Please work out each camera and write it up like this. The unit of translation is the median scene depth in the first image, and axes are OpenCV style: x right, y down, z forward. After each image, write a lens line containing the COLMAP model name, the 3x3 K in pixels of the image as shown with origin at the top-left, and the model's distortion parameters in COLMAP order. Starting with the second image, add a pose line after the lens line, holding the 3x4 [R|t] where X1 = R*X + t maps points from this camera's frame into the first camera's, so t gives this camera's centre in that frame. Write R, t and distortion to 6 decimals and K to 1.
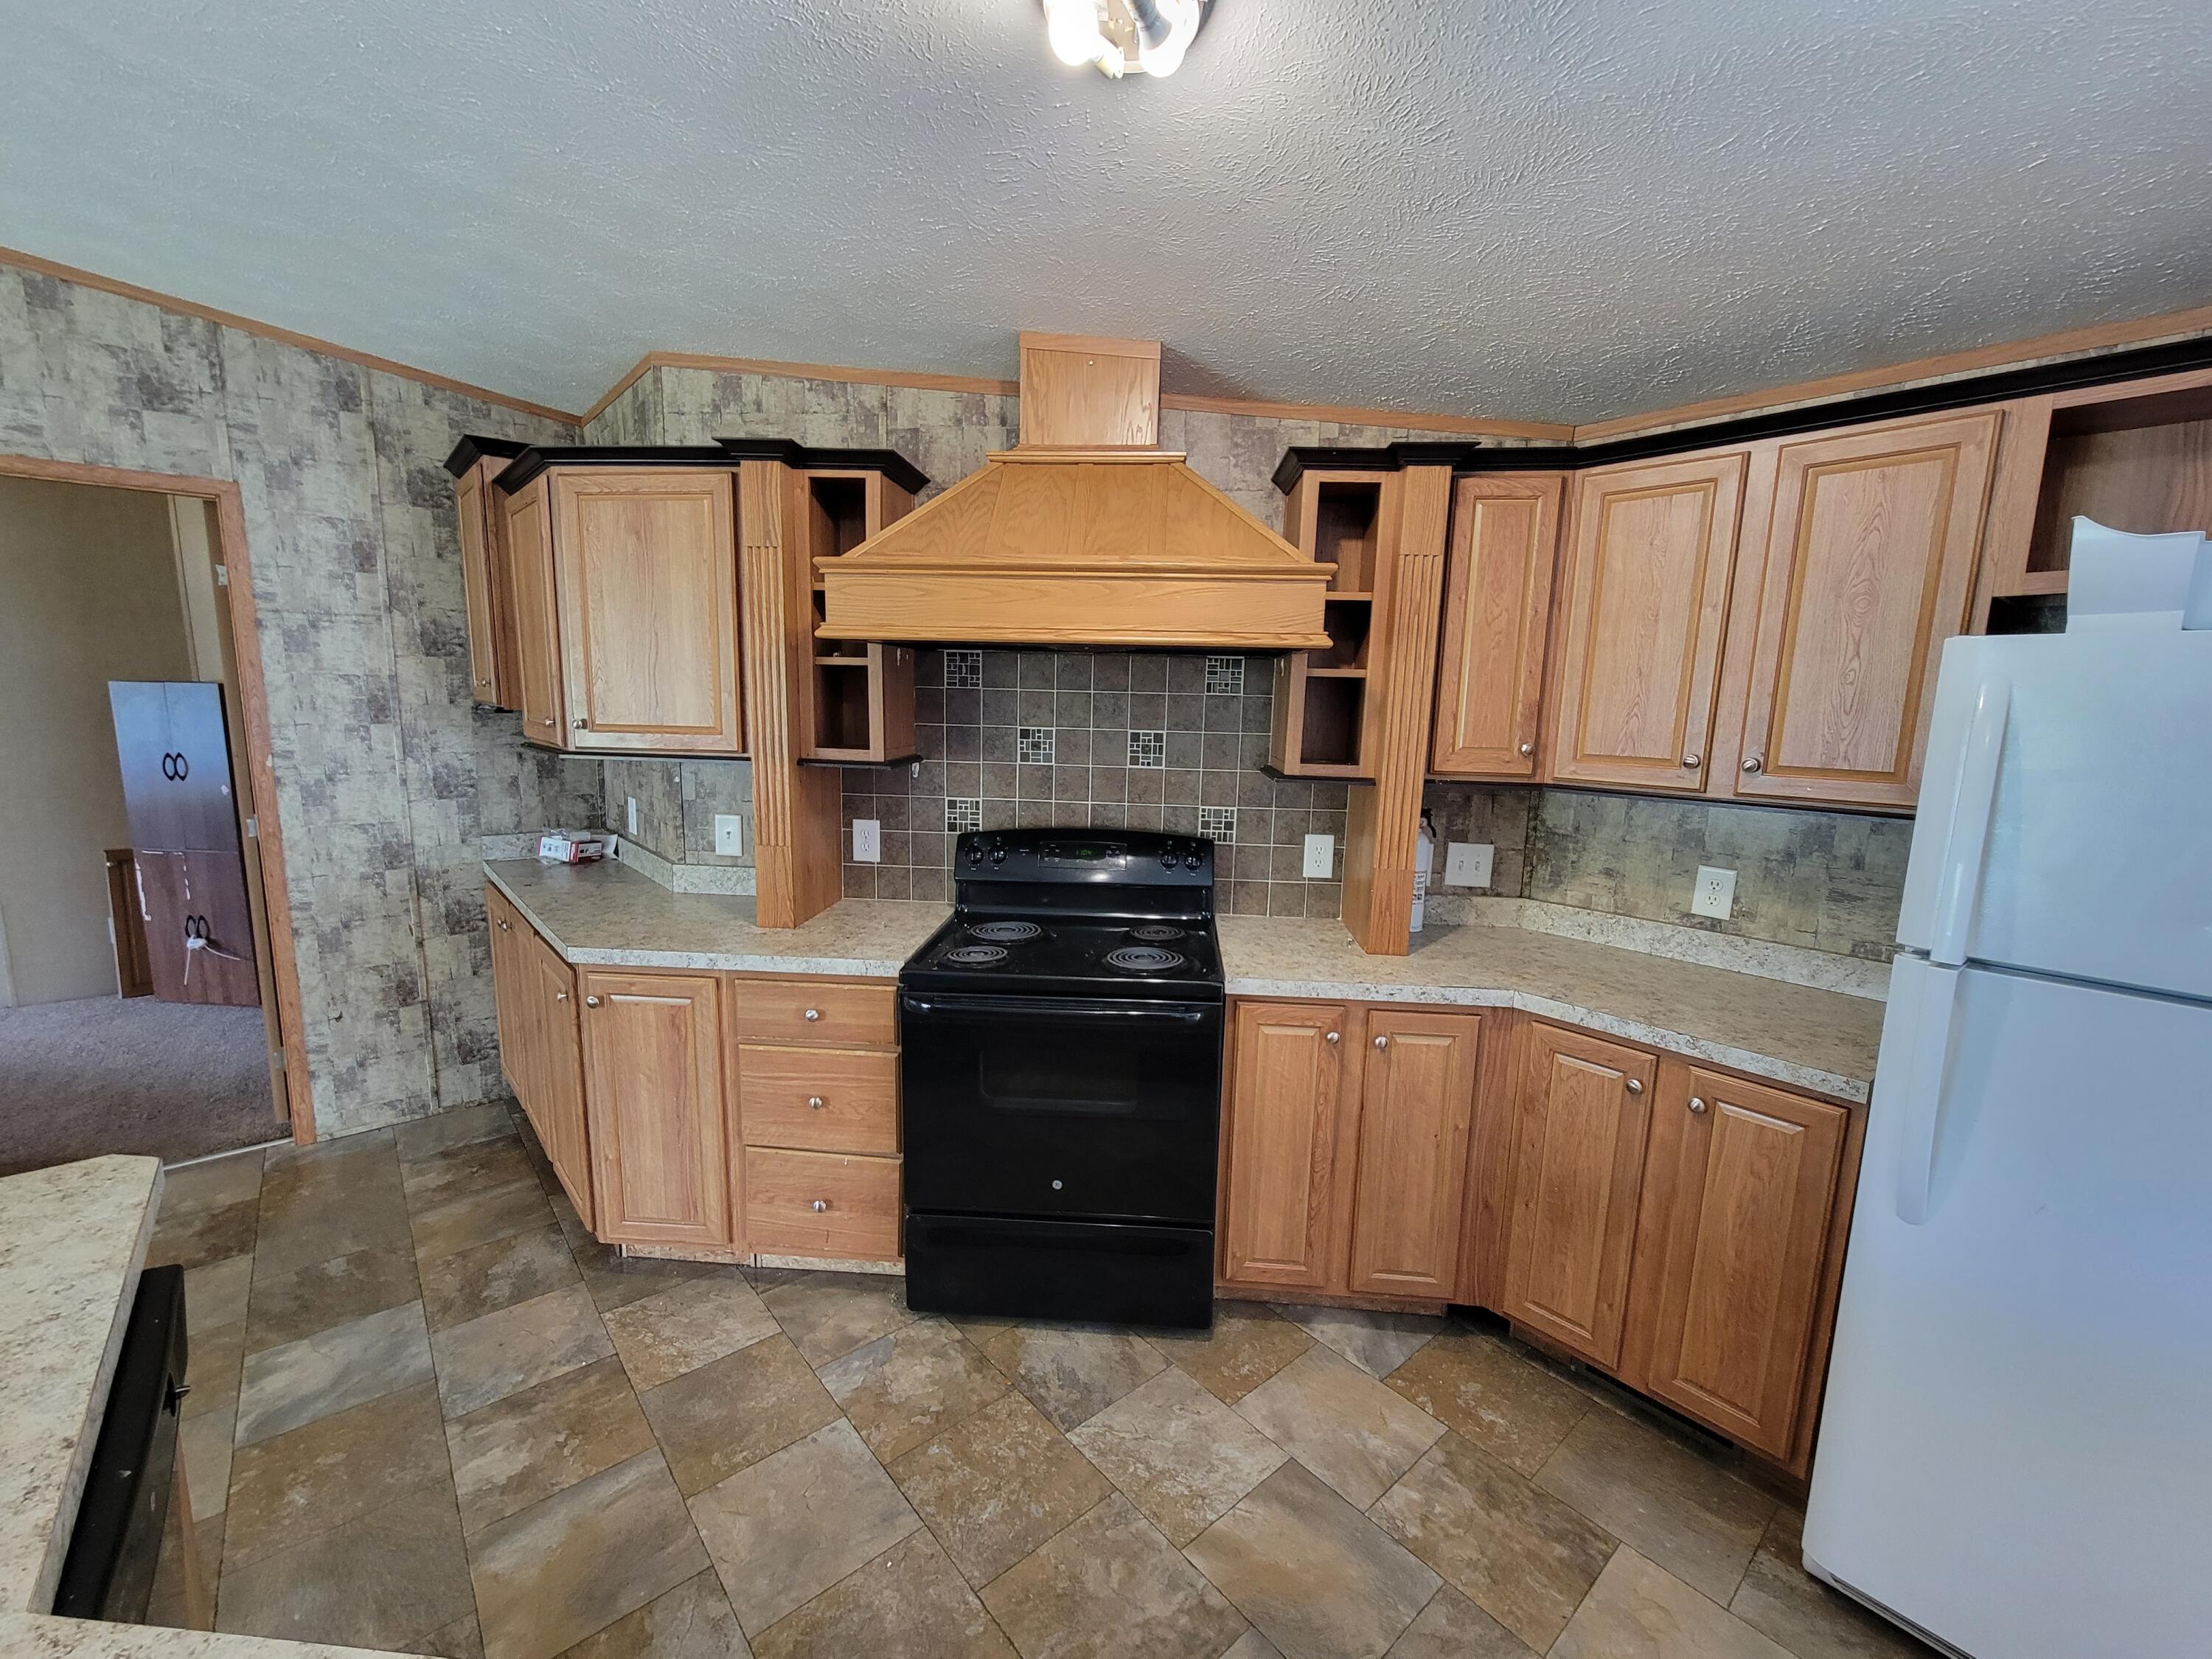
lens RADIAL K [[896.7, 0, 1120.6], [0, 896.7, 835.9], [0, 0, 1]] dist [-0.005692, -0.000083]
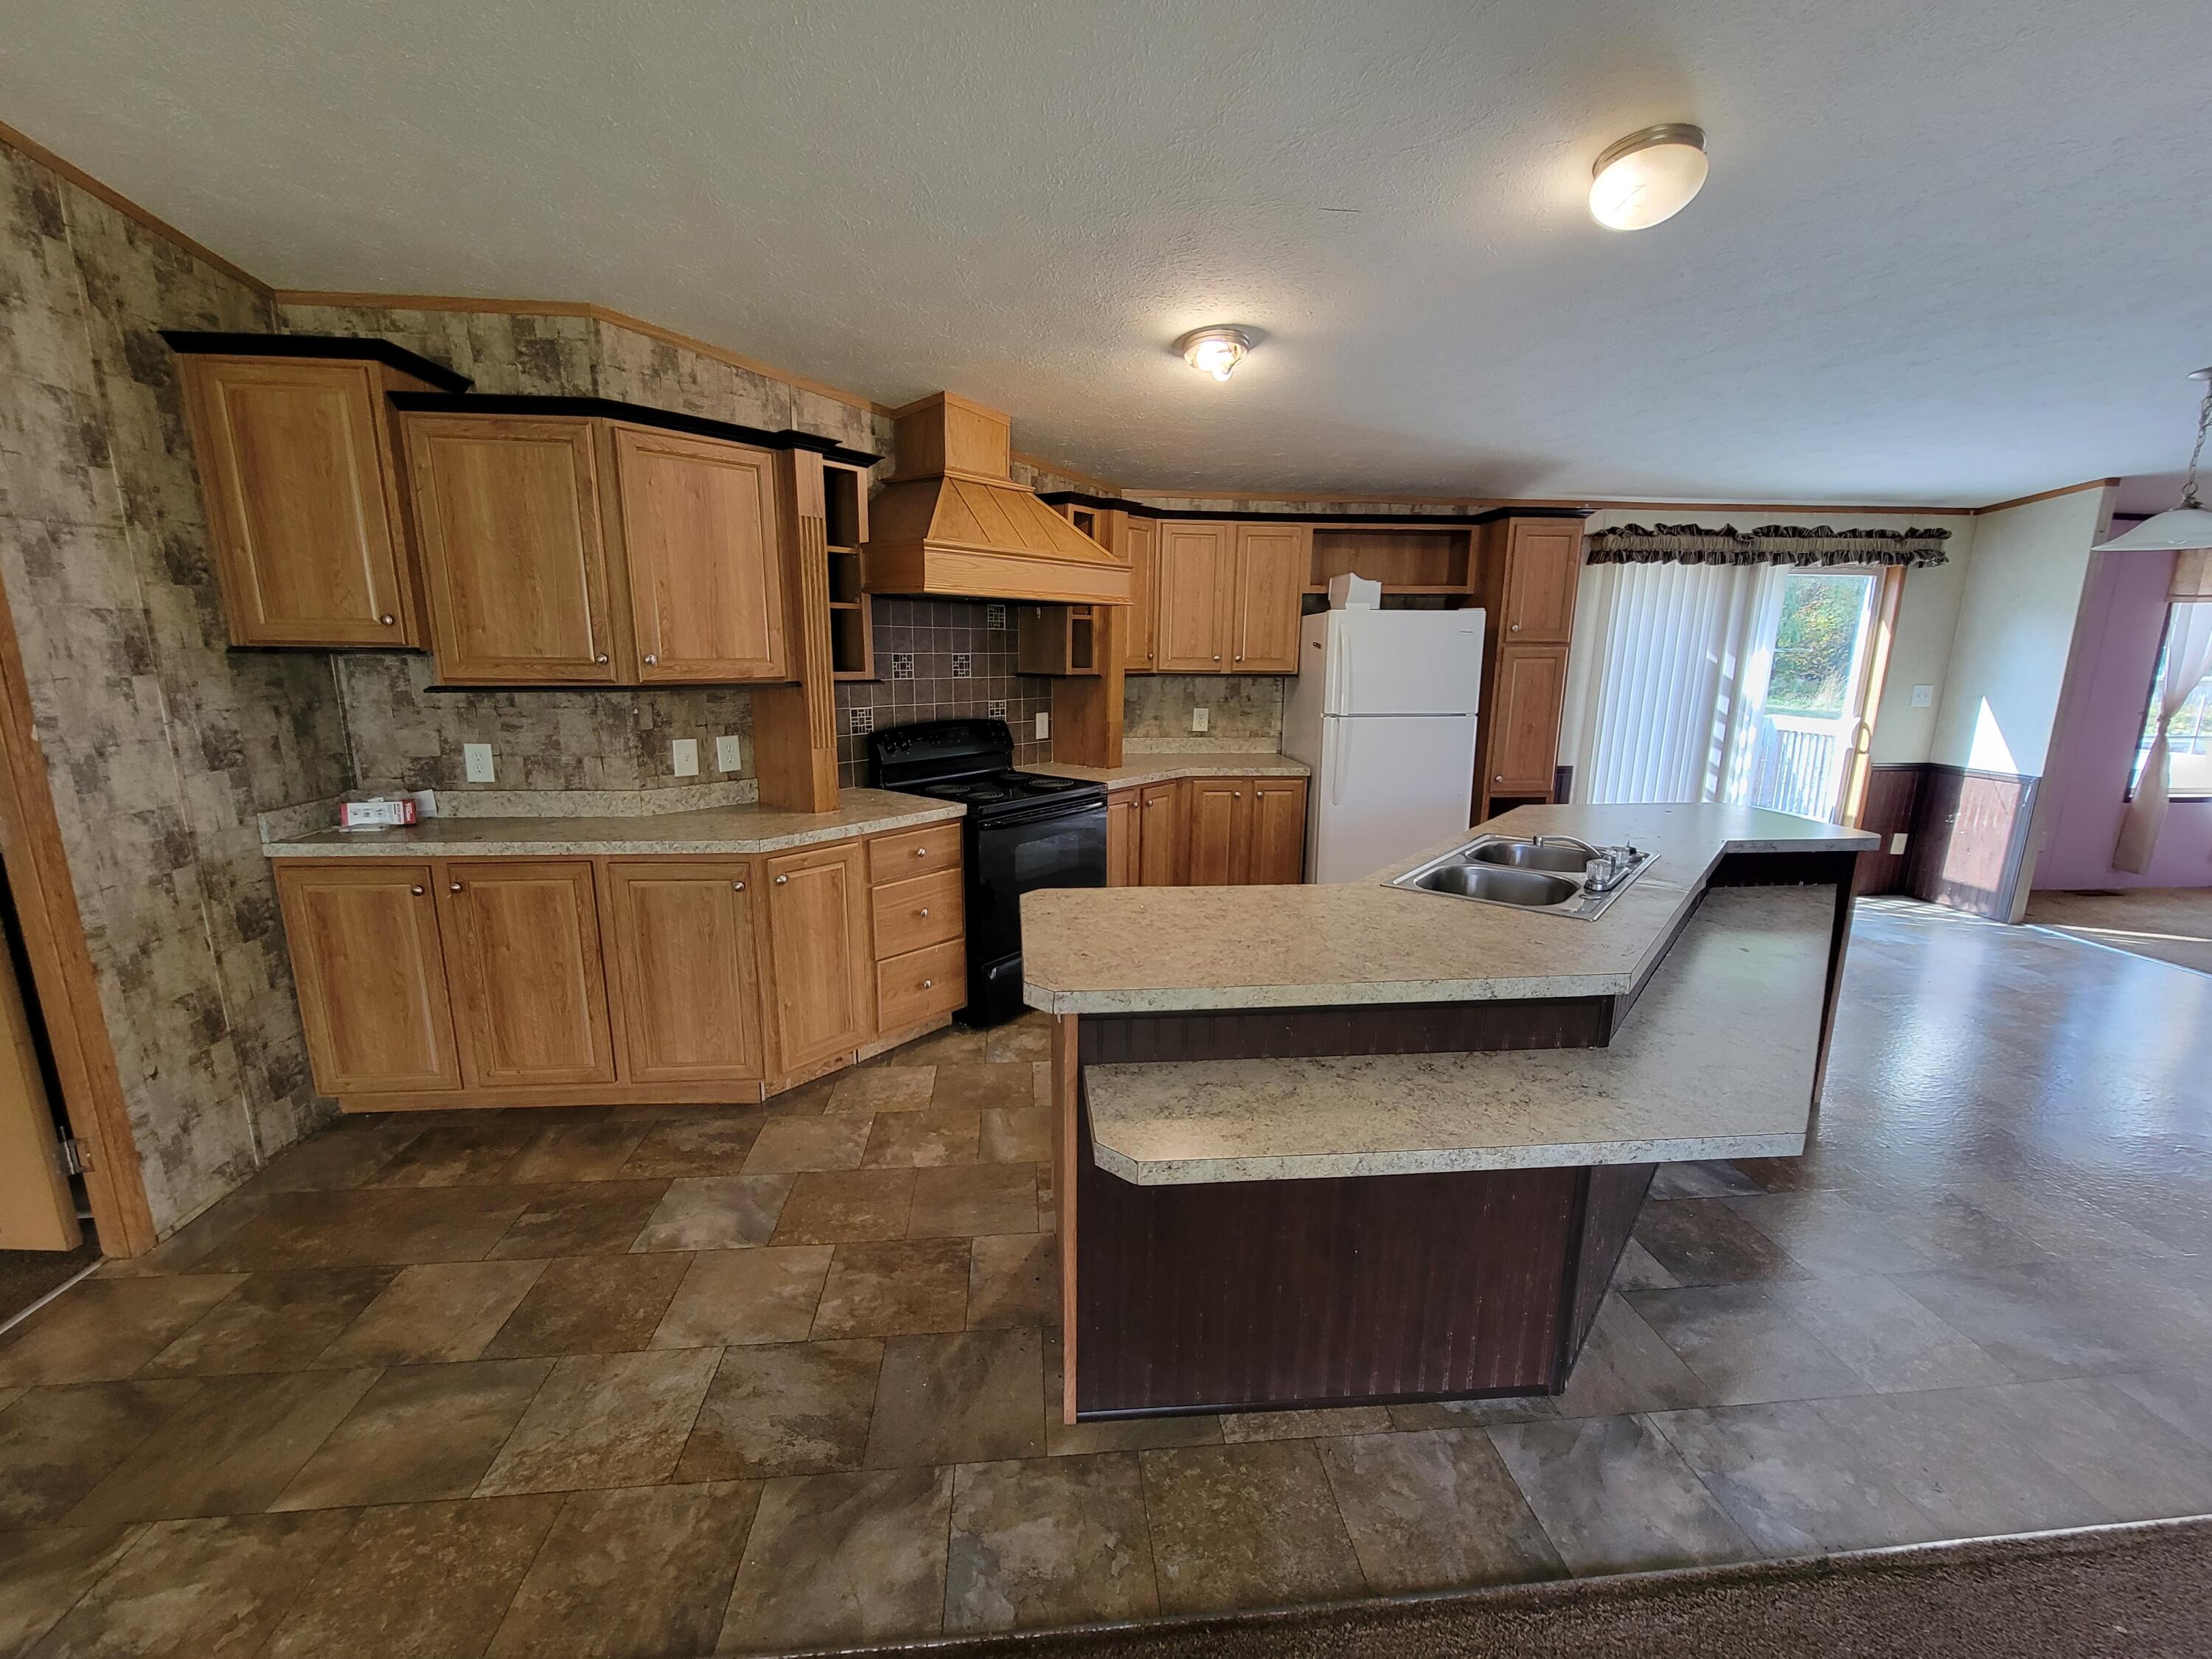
lens RADIAL K [[896.7, 0, 1114.4], [0, 896.7, 825.3], [0, 0, 1]] dist [-0.005692, -0.000083]
pose [[0.578811, -0.179718, 0.795411, -0.993824], [0.127623, 0.983357, 0.129314, 0.005722], [-0.805413, 0.026664, 0.592114, -0.095100]]
